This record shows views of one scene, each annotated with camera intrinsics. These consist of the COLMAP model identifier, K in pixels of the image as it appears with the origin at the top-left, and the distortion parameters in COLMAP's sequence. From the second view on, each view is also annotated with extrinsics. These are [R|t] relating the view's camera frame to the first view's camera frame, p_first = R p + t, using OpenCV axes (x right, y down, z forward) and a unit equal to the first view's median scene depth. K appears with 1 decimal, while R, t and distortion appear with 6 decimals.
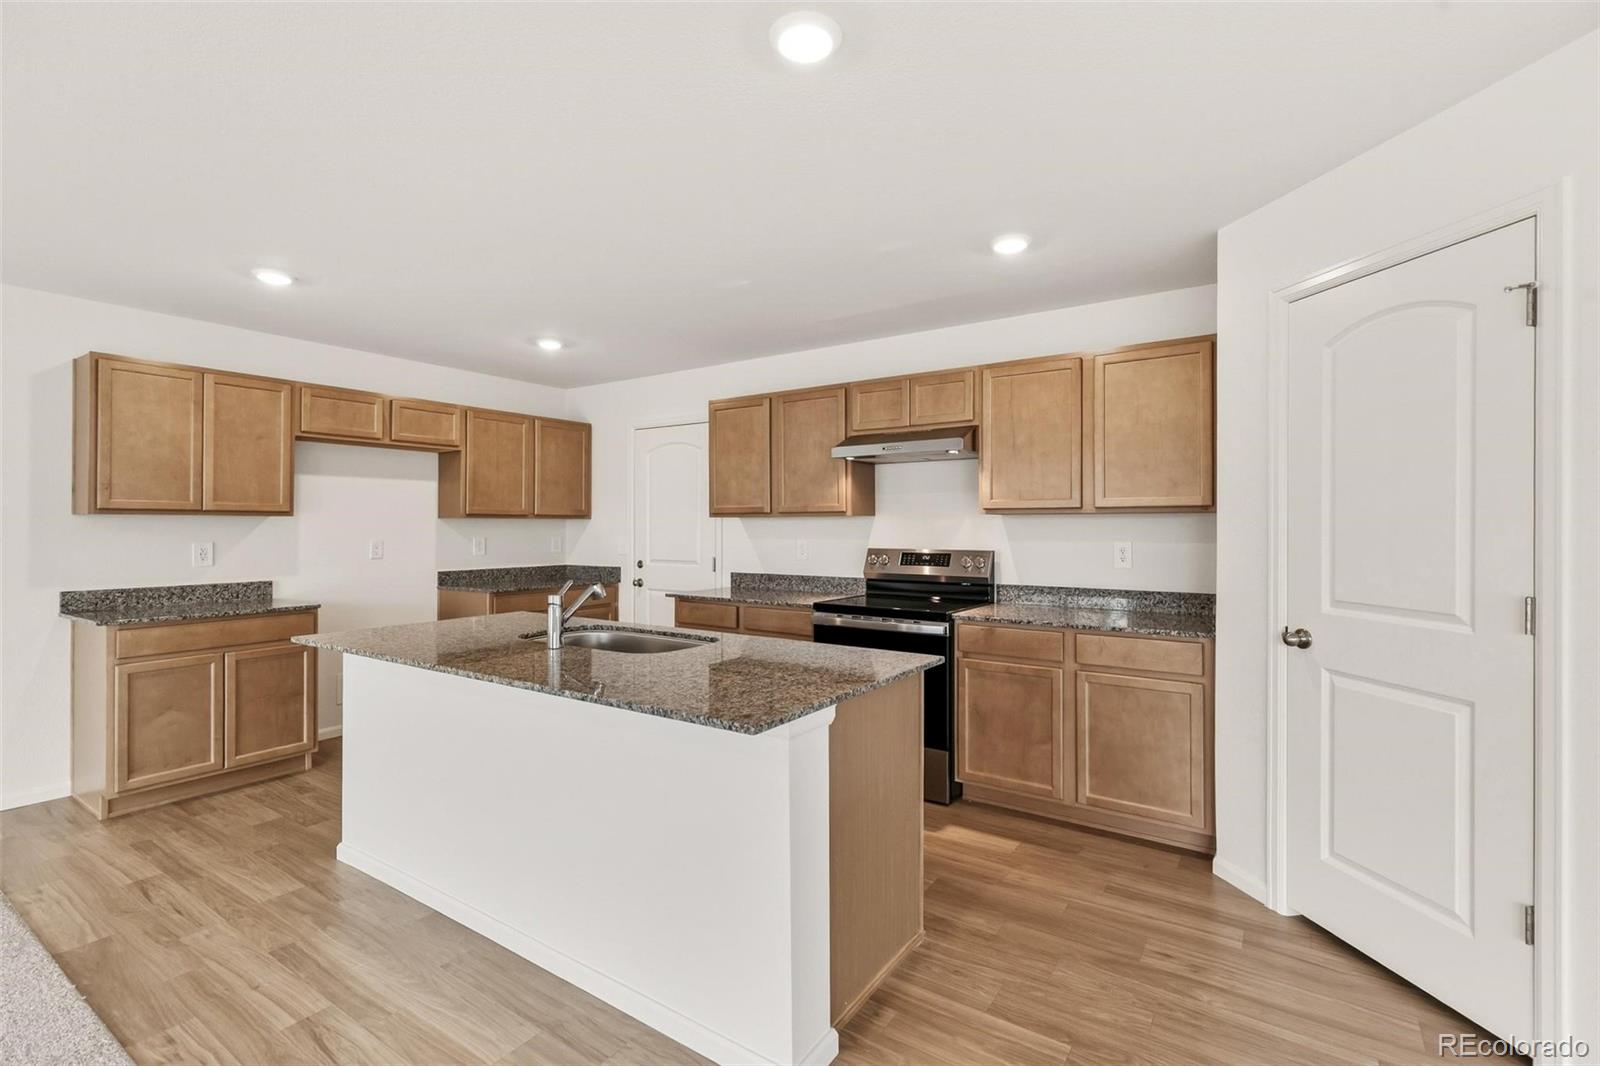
lens RADIAL K [[739.7, 0, 800.0], [0, 739.7, 533.0], [0, 0, 1]] dist [0.008782, -0.000034]
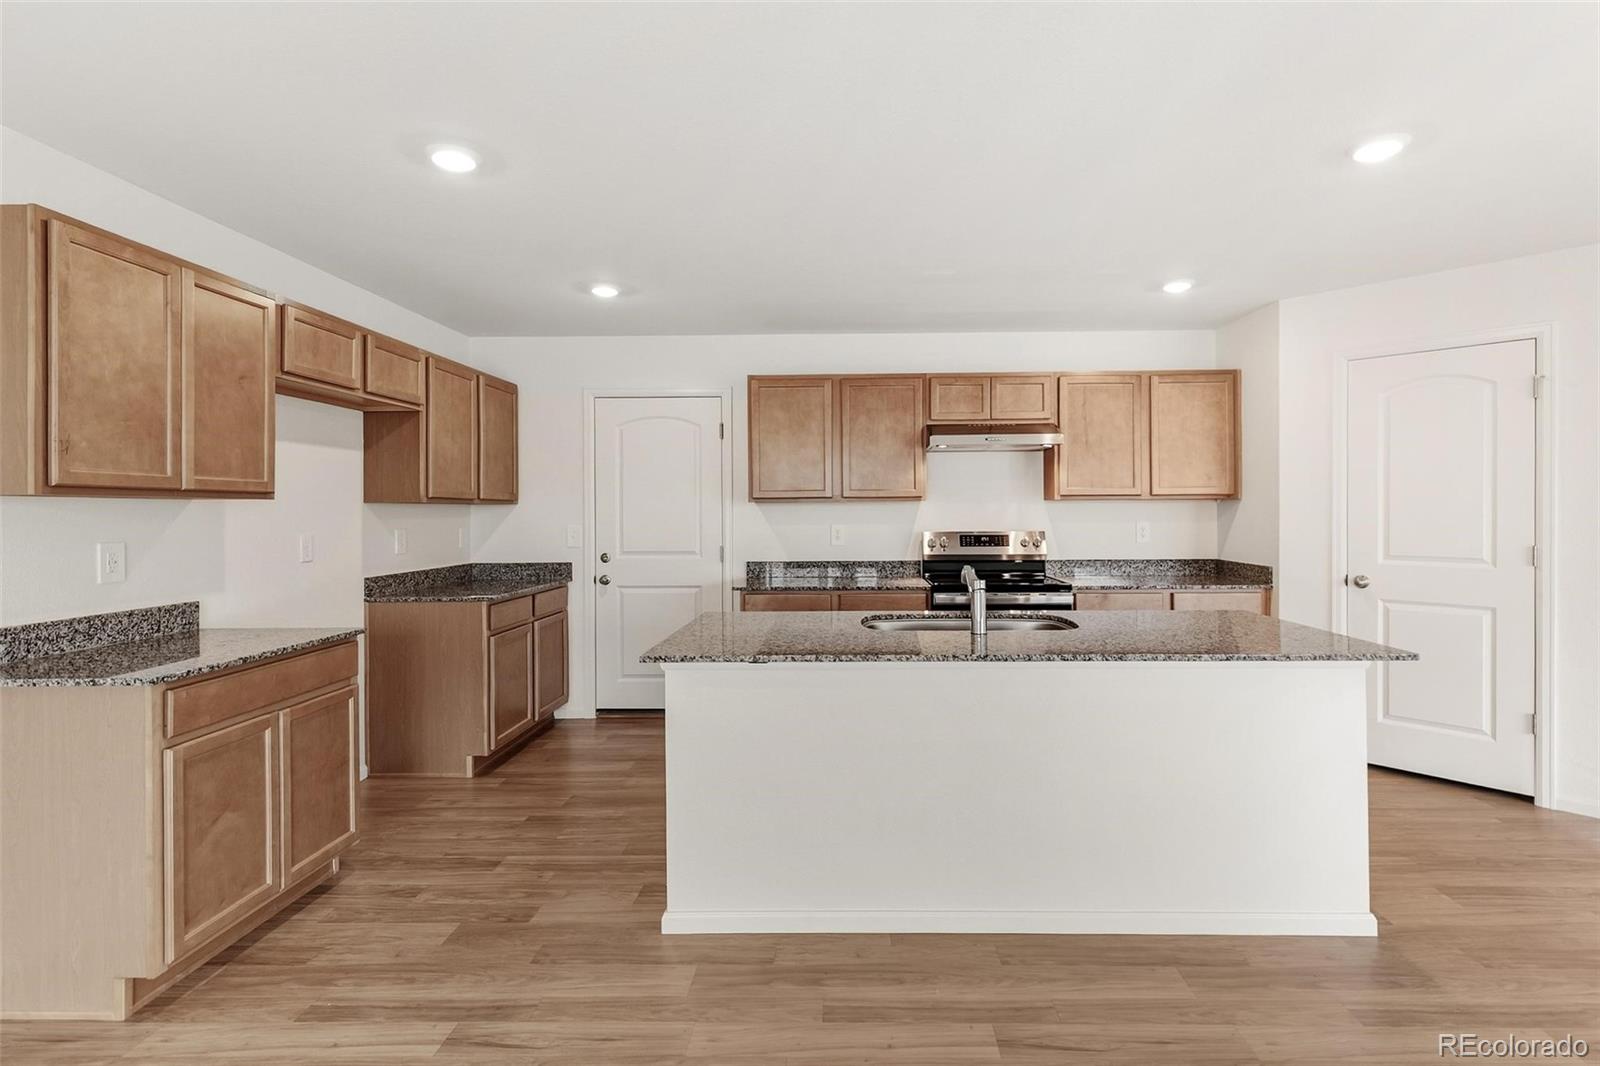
lens RADIAL K [[785.1, 0, 850.1], [0, 785.1, 522.8], [0, 0, 1]] dist [0.009363, 0.000456]
pose [[0.831876, -0.013055, 0.554808, -0.698141], [0.010961, 0.999915, 0.007093, -0.001466], [-0.554853, 0.000181, 0.831948, 0.147279]]
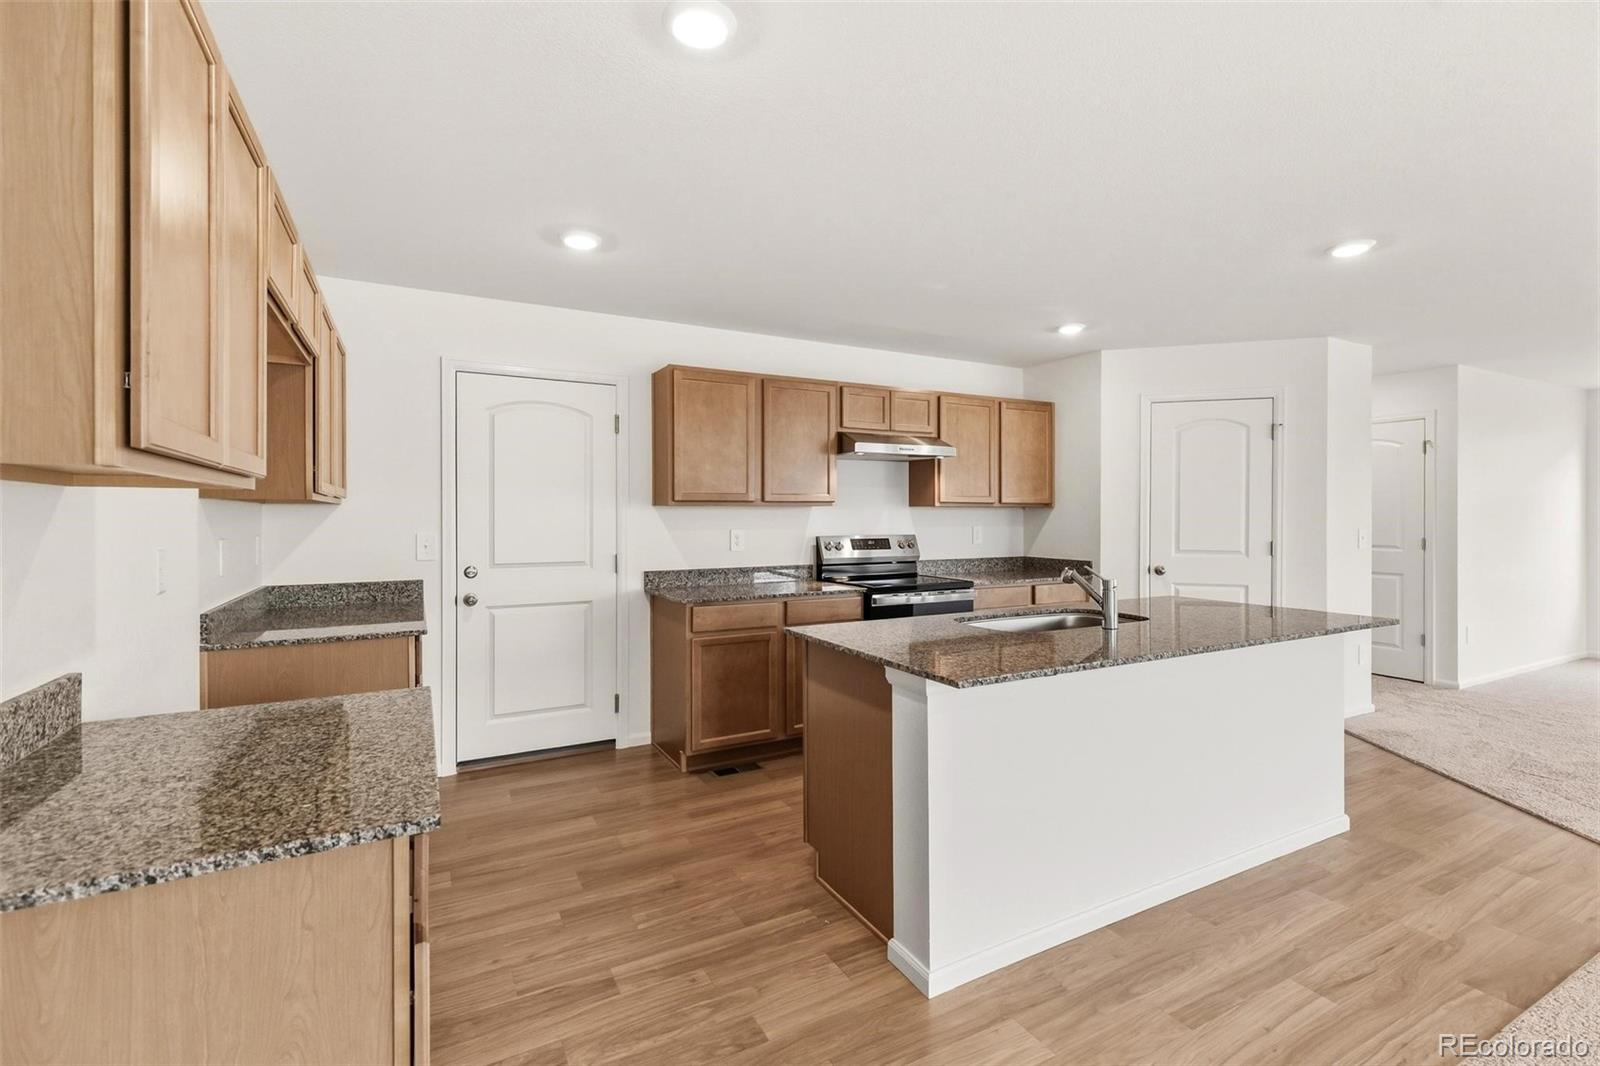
lens RADIAL K [[721.9, 0, 800.0], [0, 721.9, 533.0], [0, 0, 1]] dist [0.008809, 0.000021]
pose [[0.450957, -0.020225, 0.892317, -0.973452], [0.011221, 0.999793, 0.016990, -0.002717], [-0.892475, 0.002351, 0.451090, 0.629200]]
